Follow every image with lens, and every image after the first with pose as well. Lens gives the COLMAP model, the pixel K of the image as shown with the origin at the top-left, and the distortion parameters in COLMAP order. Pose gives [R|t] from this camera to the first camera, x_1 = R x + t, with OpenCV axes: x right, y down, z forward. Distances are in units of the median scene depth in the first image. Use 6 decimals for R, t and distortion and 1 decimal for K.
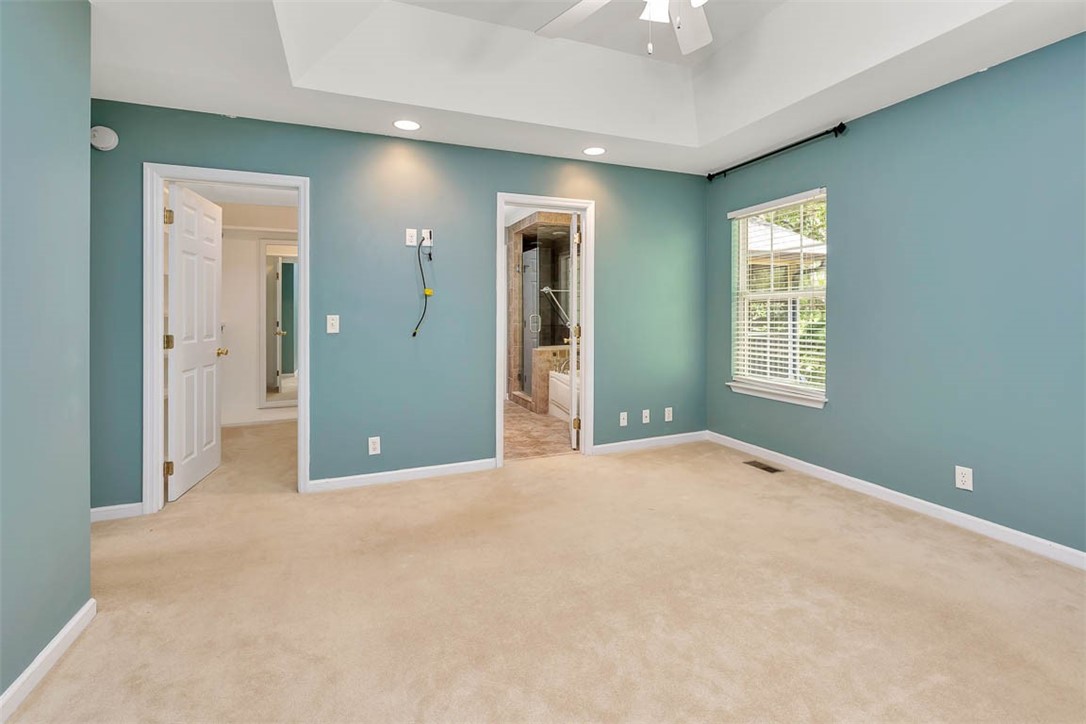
lens RADIAL K [[479.4, 0, 542.7], [0, 479.4, 311.1], [0, 0, 1]] dist [-0.000291, -0.000026]
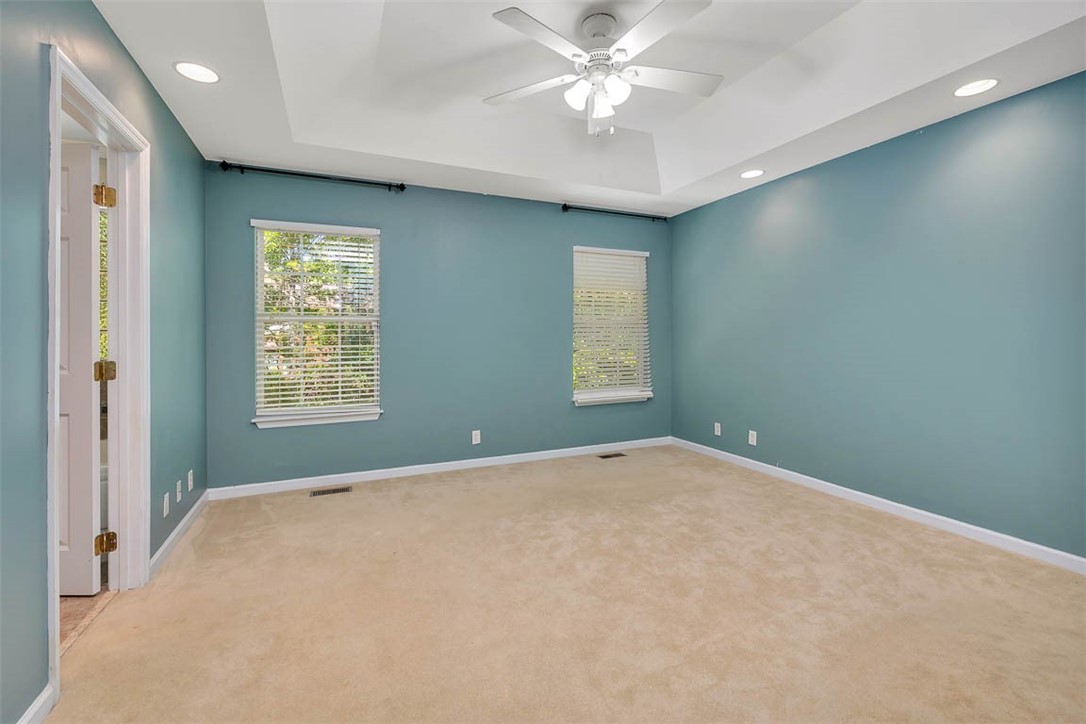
lens RADIAL K [[468.4, 0, 542.4], [0, 468.4, 339.7], [0, 0, 1]] dist [0.000070, 0.000065]
pose [[-0.032798, -0.003717, 0.999455, -0.521071], [-0.000526, 0.999993, 0.003702, 0.005556], [-0.999462, -0.000404, -0.032800, 0.588382]]
